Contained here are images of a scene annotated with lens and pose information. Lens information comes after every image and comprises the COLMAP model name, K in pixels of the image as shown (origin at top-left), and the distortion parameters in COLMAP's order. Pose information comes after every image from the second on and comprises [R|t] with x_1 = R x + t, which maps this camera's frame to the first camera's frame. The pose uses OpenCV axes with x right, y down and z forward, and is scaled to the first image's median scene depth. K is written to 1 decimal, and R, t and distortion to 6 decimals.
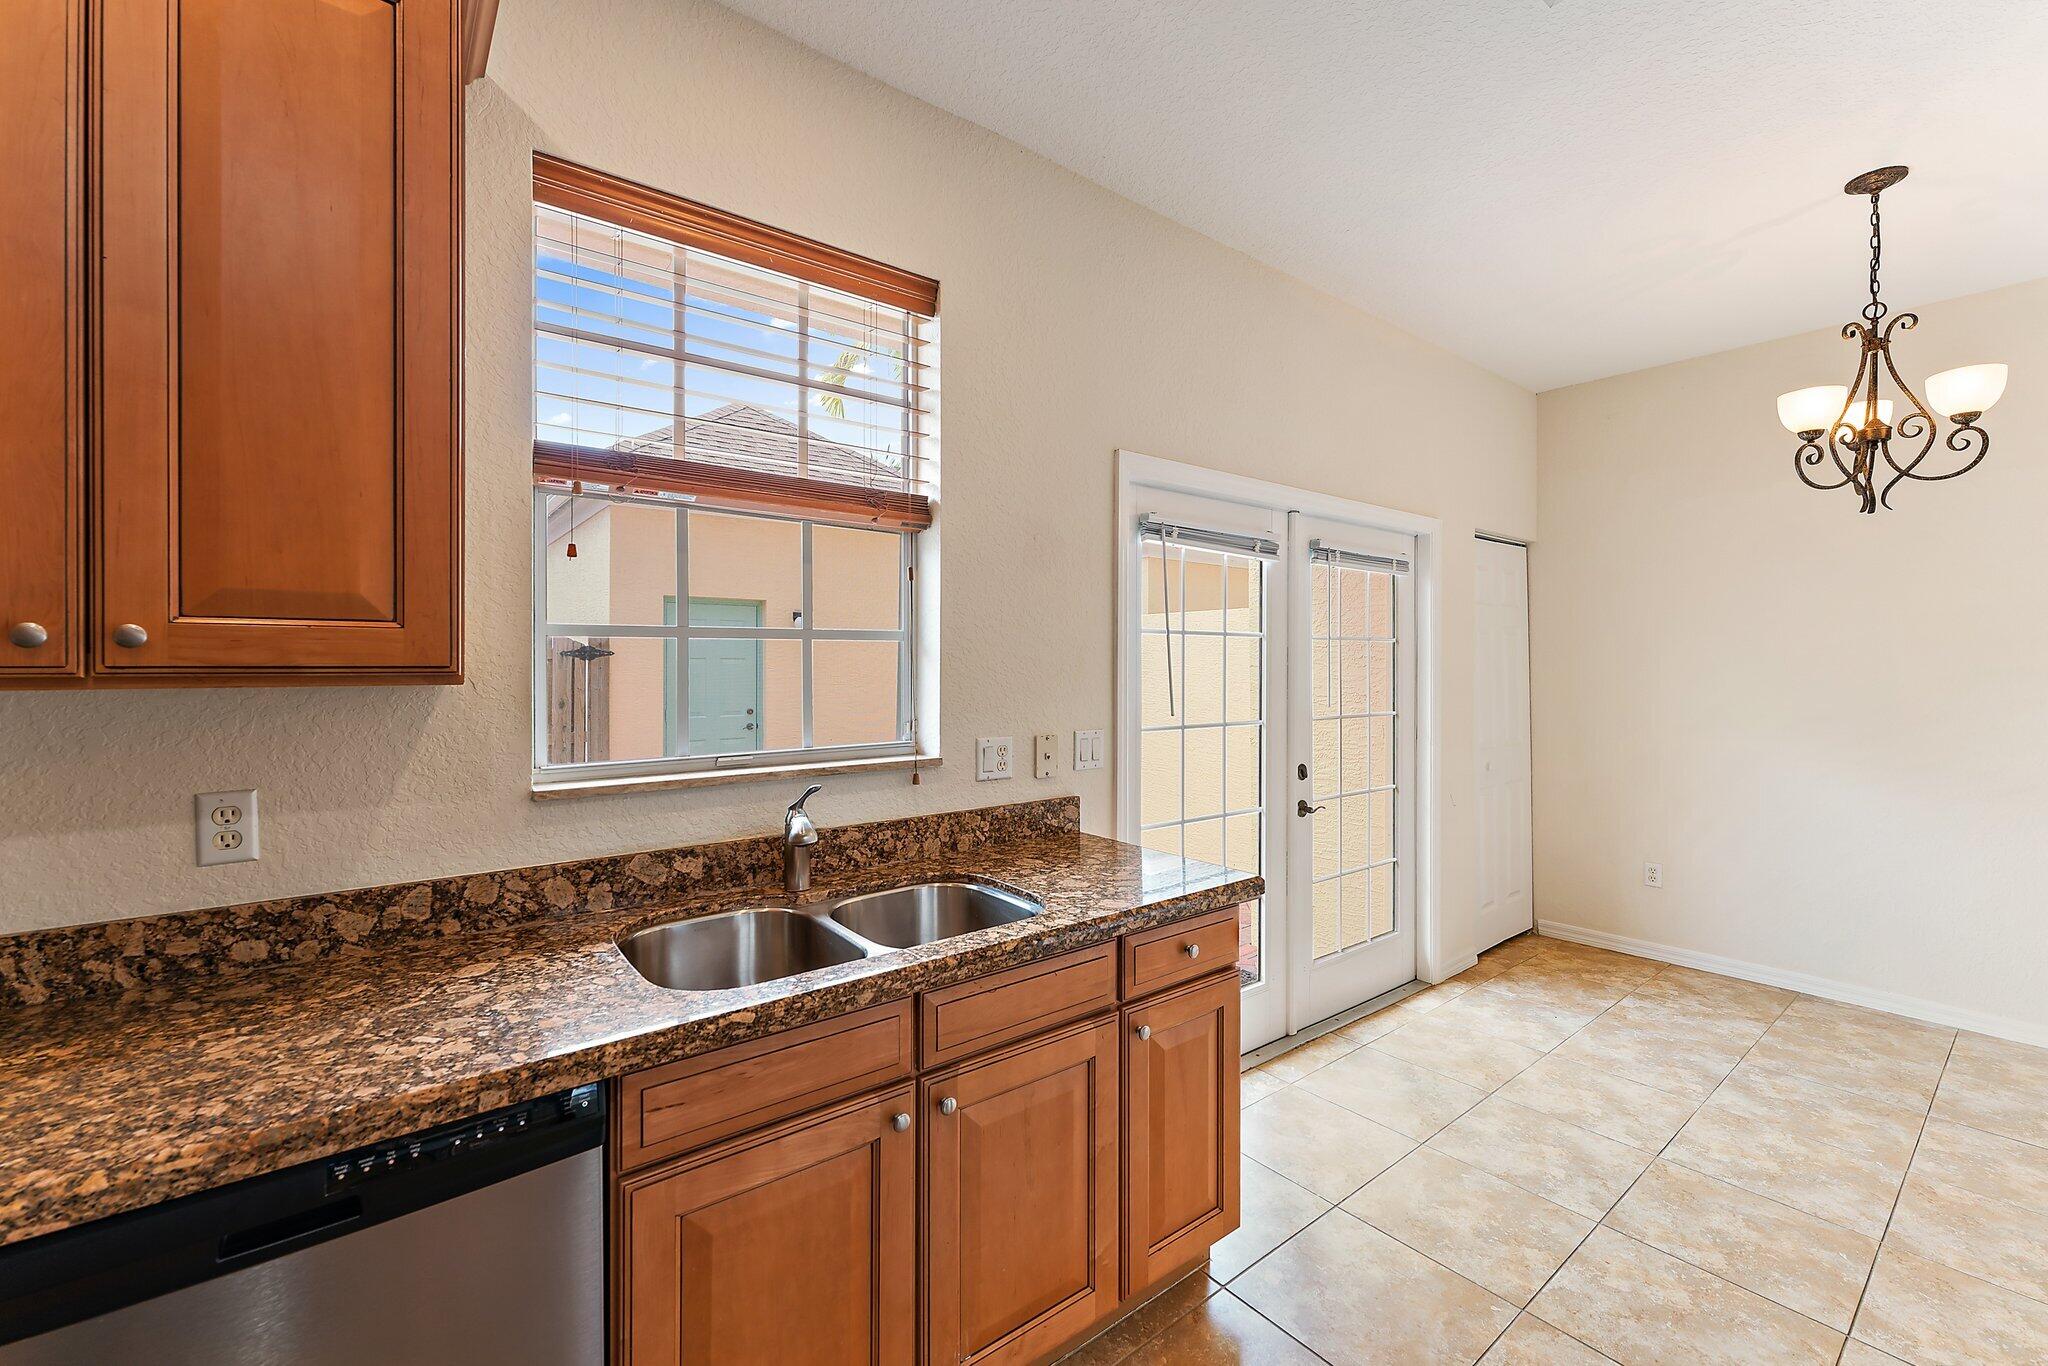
lens RADIAL K [[841.8, 0, 1044.4], [0, 841.8, 676.3], [0, 0, 1]] dist [0.000246, 0.000551]
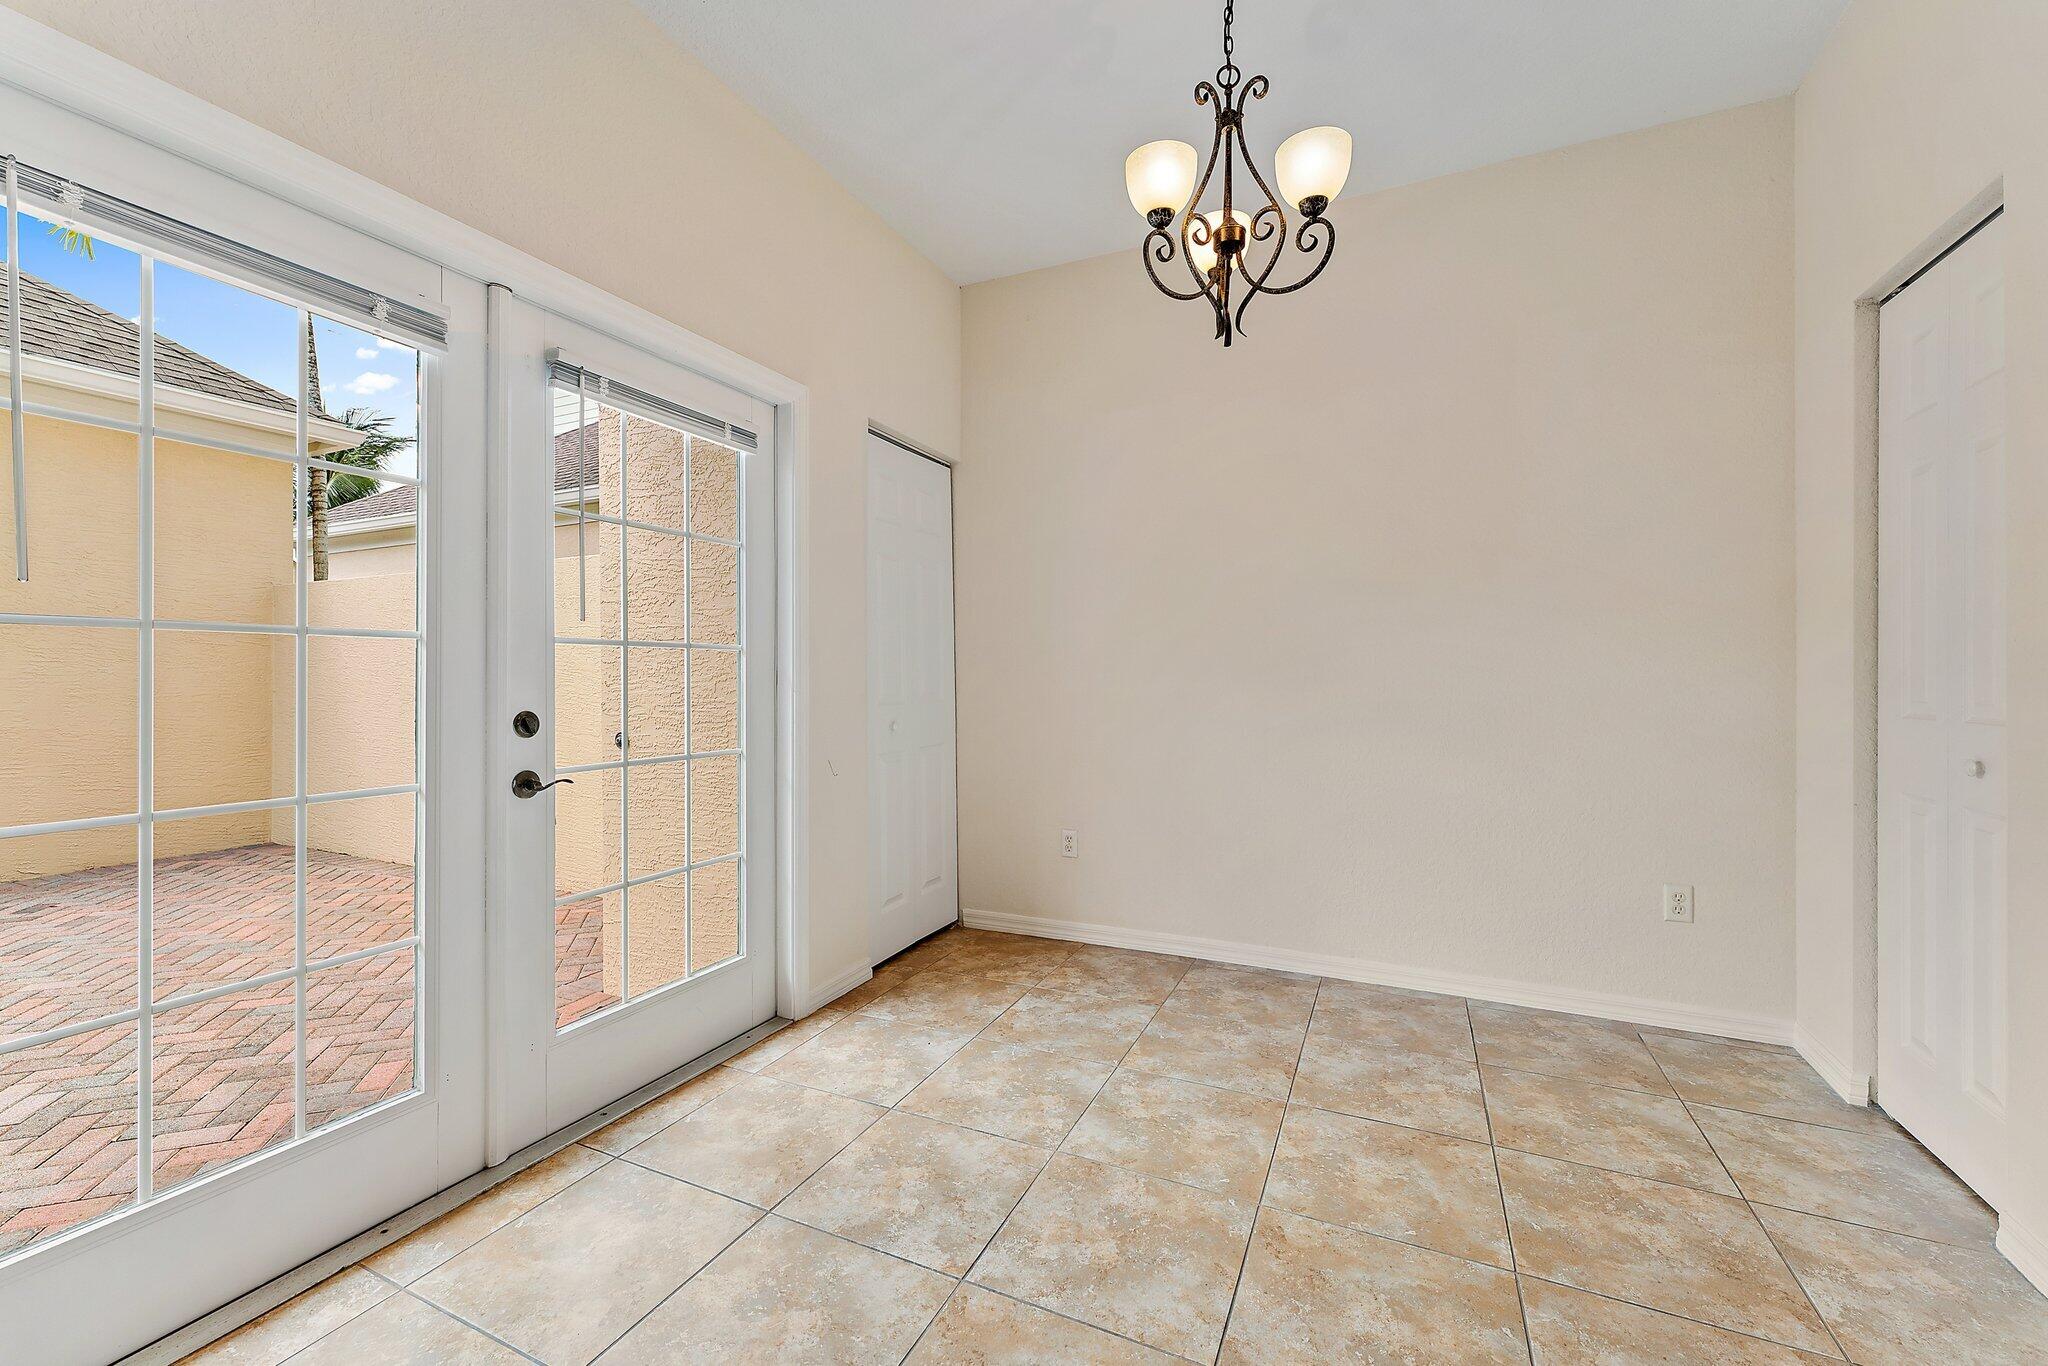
lens RADIAL K [[841.8, 0, 1012.0], [0, 841.8, 693.2], [0, 0, 1]] dist [0.000246, 0.000551]
pose [[0.898037, -0.010231, 0.439800, 0.388229], [0.007289, 0.999938, 0.008379, 0.097487], [-0.439859, -0.004320, 0.898057, 0.330772]]
